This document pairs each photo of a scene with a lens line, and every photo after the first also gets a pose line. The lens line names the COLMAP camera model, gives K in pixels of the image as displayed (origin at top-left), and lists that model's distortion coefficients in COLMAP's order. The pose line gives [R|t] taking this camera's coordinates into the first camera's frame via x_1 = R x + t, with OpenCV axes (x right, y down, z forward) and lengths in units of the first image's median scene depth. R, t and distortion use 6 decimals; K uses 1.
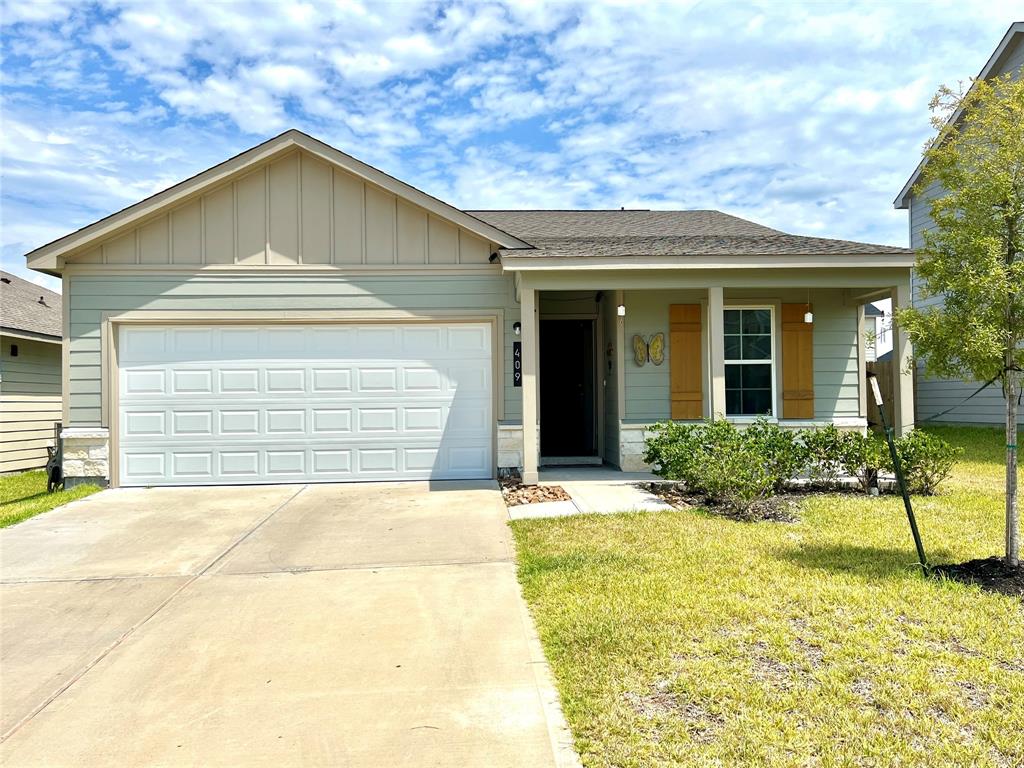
lens RADIAL K [[835.8, 0, 521.3], [0, 835.8, 370.3], [0, 0, 1]] dist [0.037746, -0.039288]
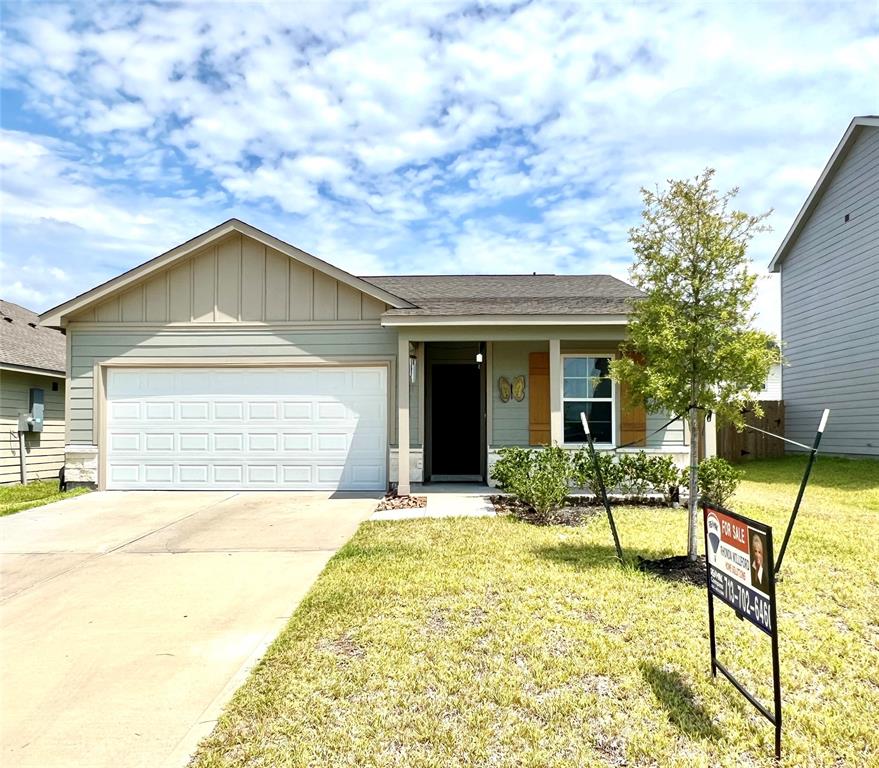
lens RADIAL K [[701.5, 0, 451.5], [0, 701.5, 397.0], [0, 0, 1]] dist [-0.025857, 0.028640]
pose [[0.996081, 0.007804, -0.088105, 0.156041], [-0.008843, 0.999896, -0.011409, -0.000310], [0.088007, 0.012143, 0.996046, -0.045956]]
